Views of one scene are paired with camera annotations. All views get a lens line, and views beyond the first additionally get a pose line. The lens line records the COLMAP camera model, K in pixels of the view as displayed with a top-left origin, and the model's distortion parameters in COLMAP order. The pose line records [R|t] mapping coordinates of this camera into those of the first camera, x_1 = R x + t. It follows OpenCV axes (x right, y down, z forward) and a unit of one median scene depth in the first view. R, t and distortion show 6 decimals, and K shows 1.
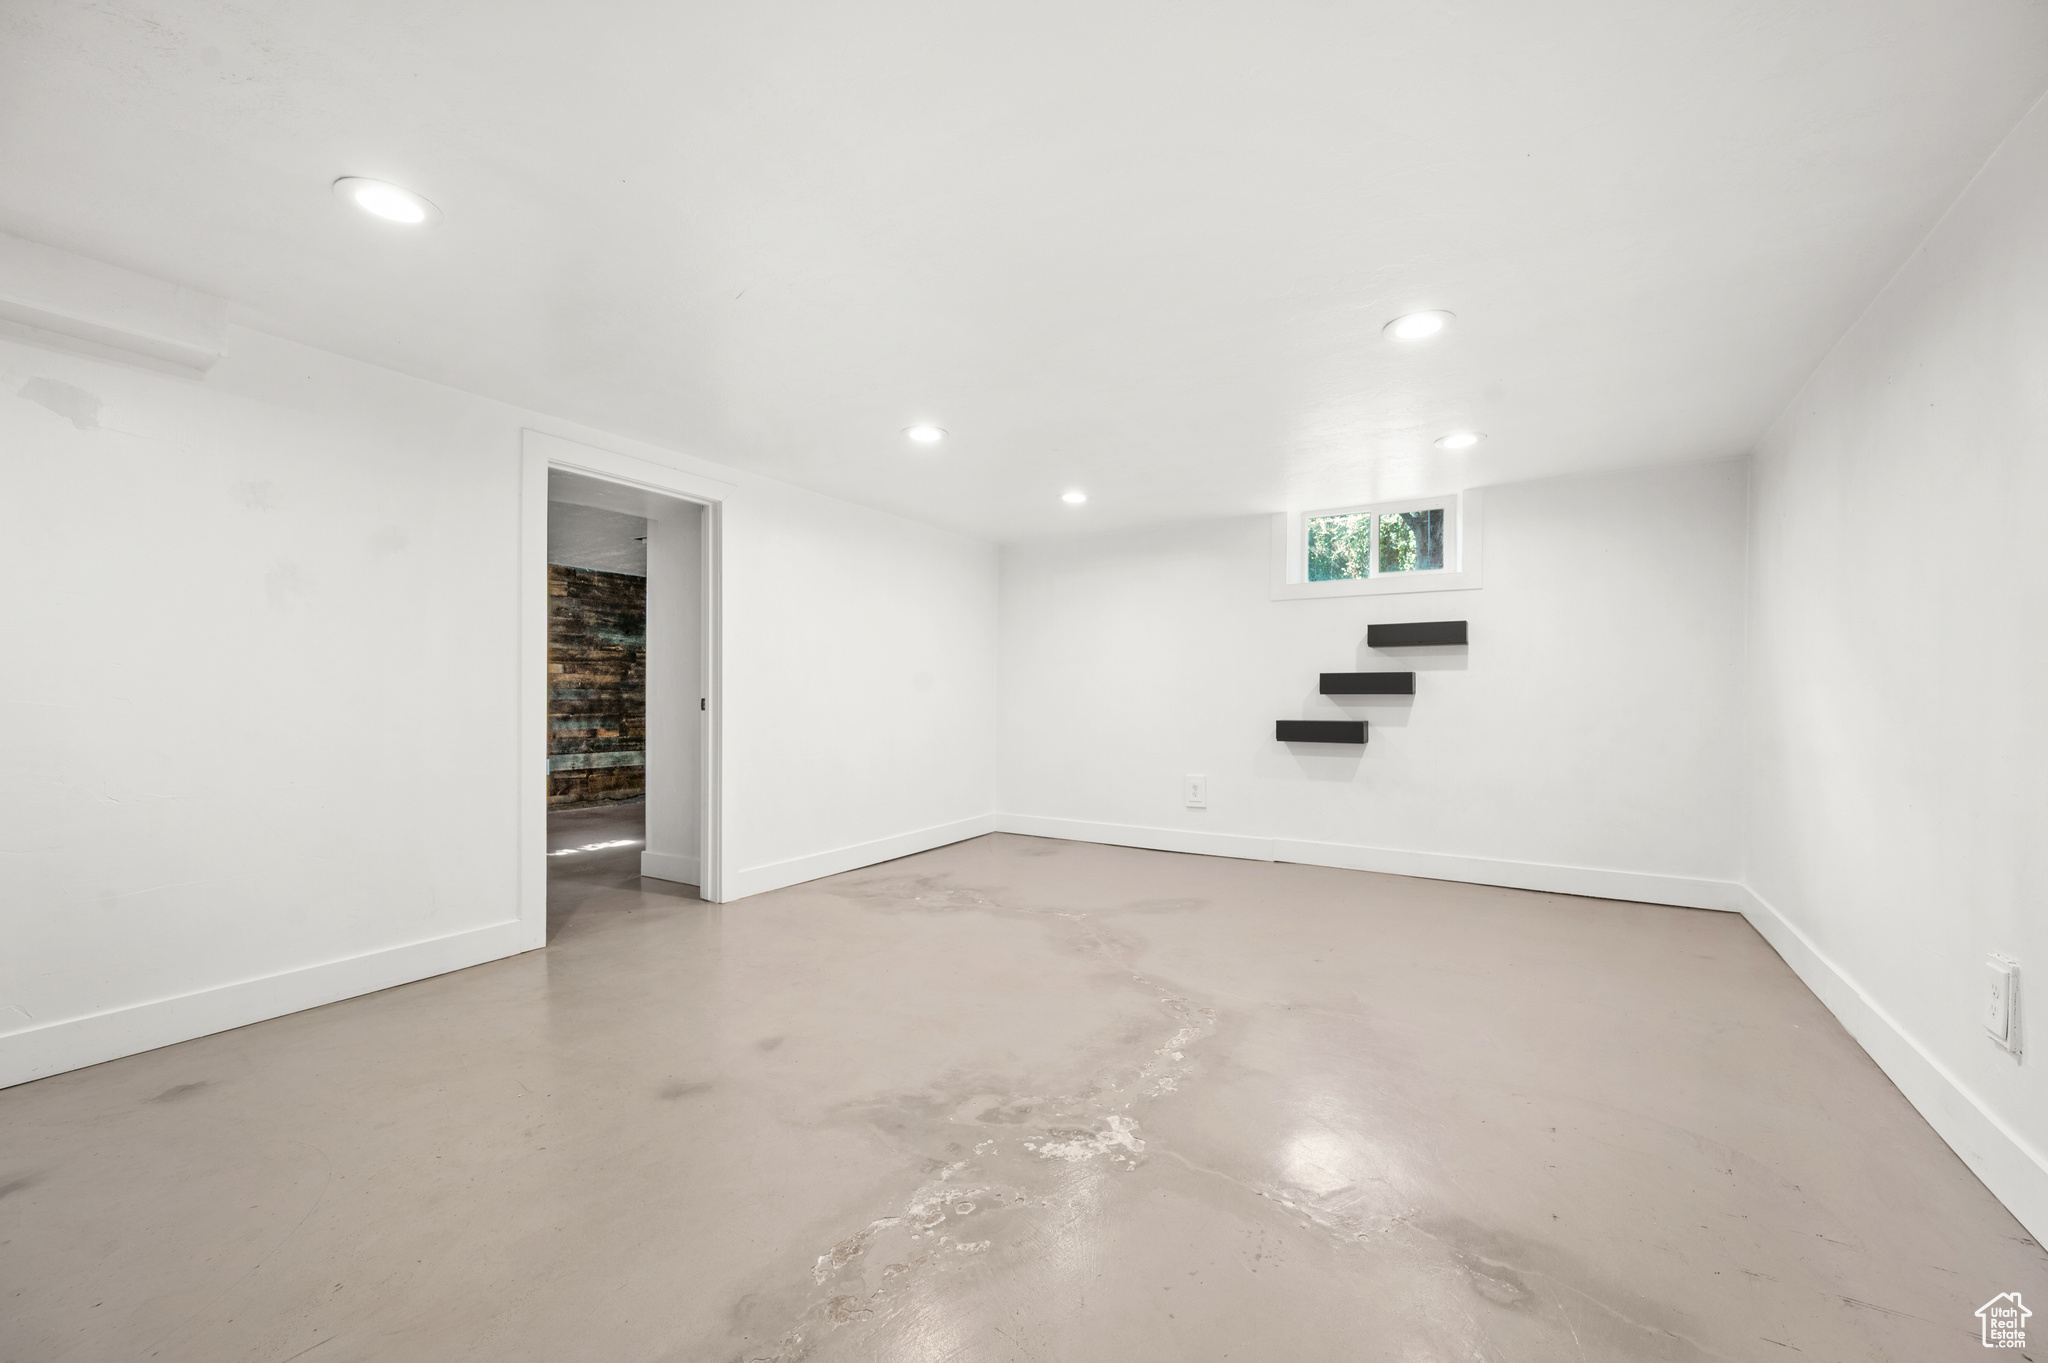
lens RADIAL K [[806.0, 0, 1020.8], [0, 806.0, 685.1], [0, 0, 1]] dist [-0.000919, -0.000524]
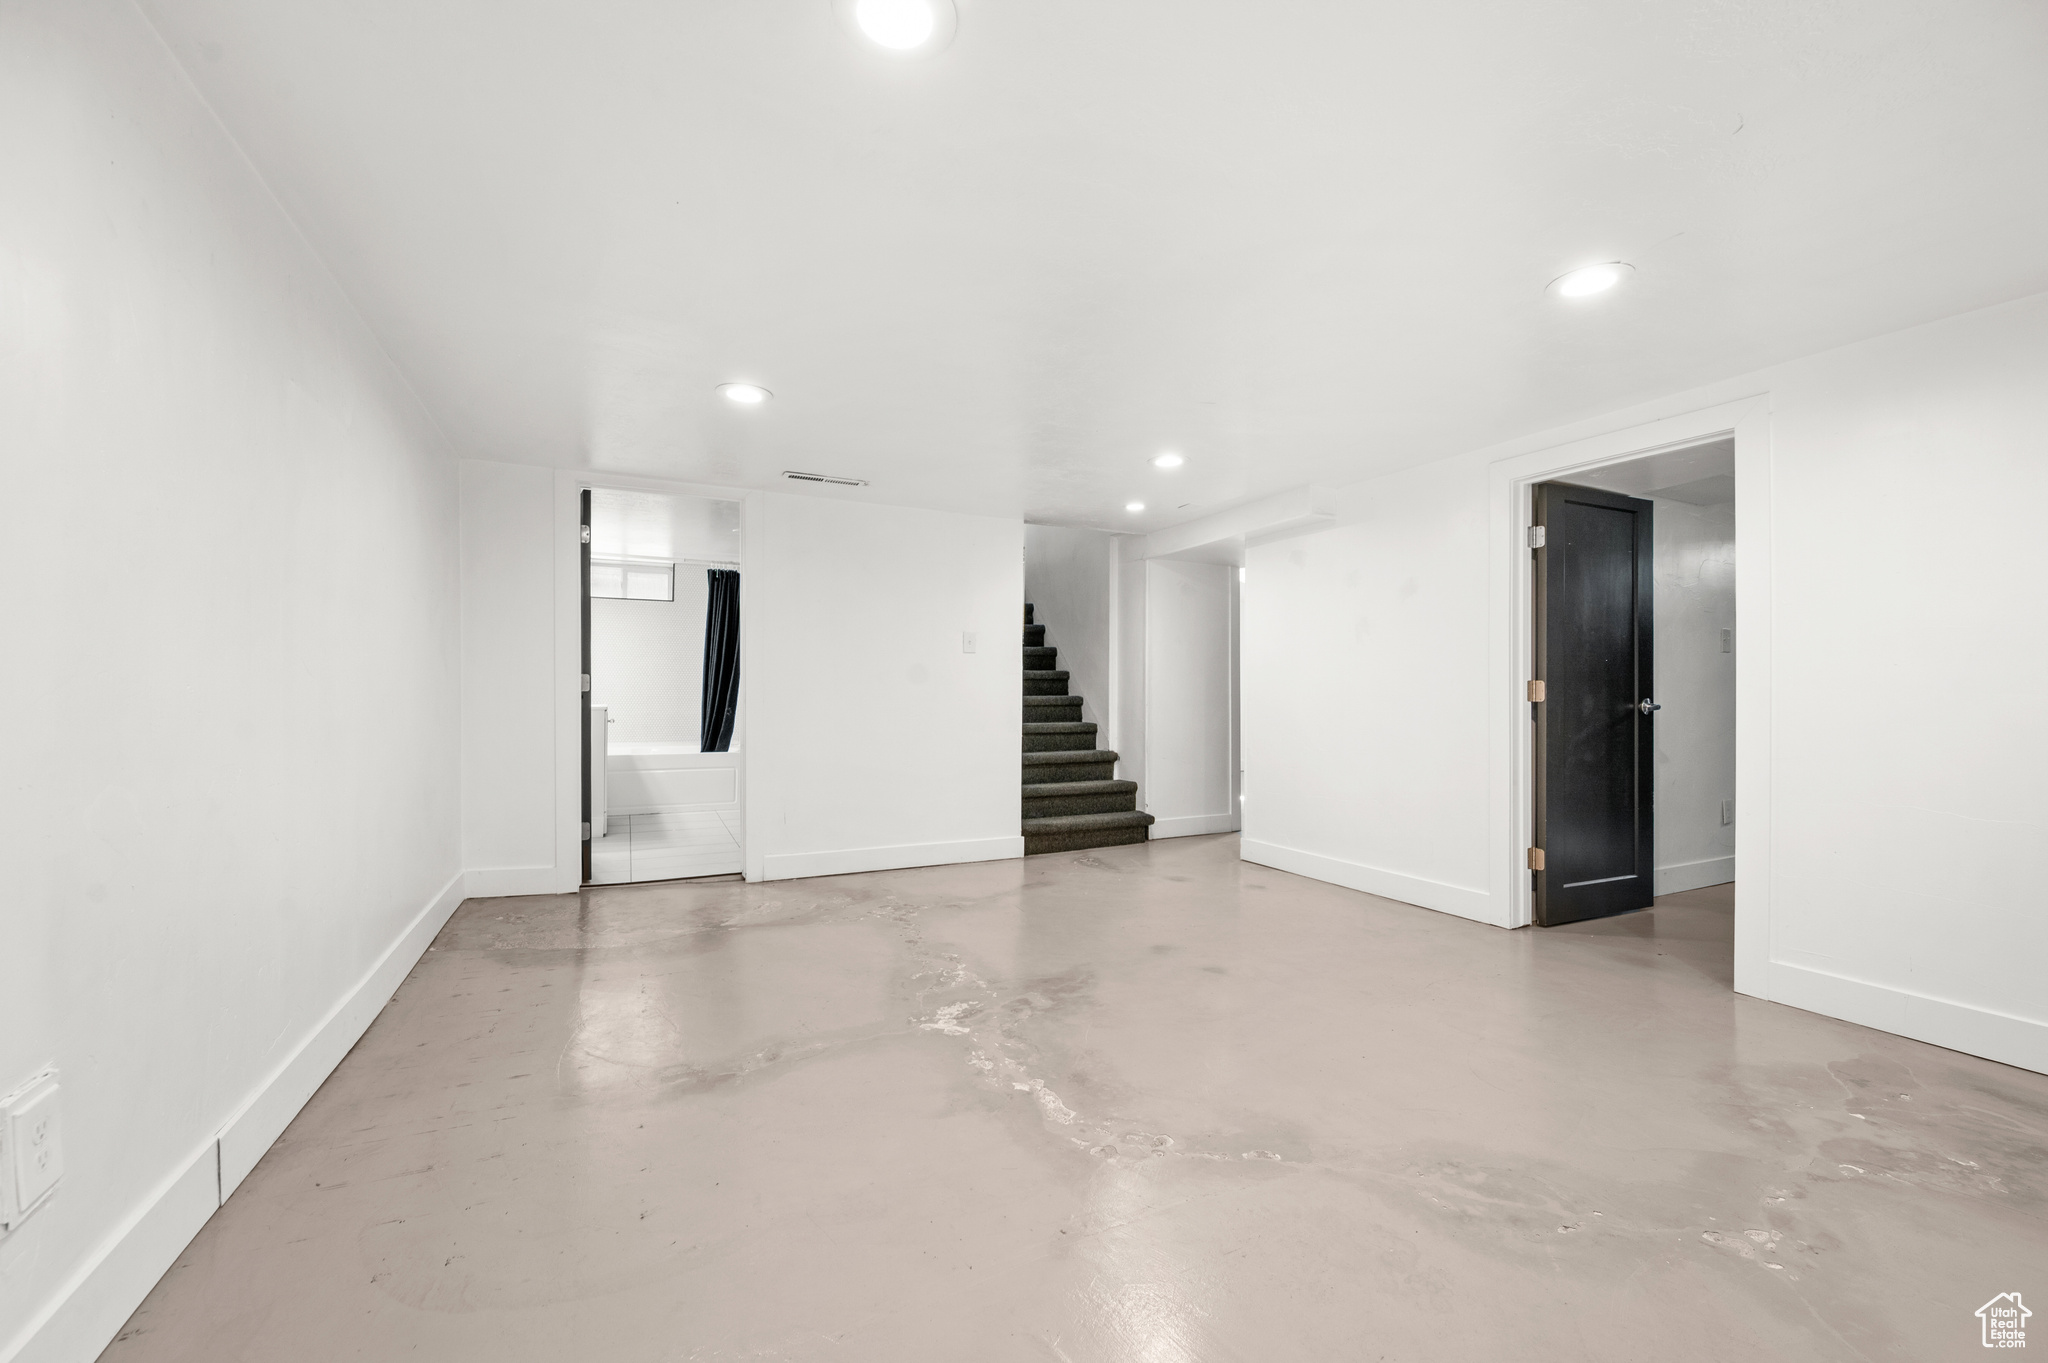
lens RADIAL K [[806.0, 0, 1020.5], [0, 806.0, 695.5], [0, 0, 1]] dist [-0.000919, -0.000524]
pose [[-0.523435, -0.002717, -0.852061, 1.084471], [0.008835, 0.999924, -0.008616, 0.026608], [0.852020, -0.012038, -0.523371, 1.648798]]
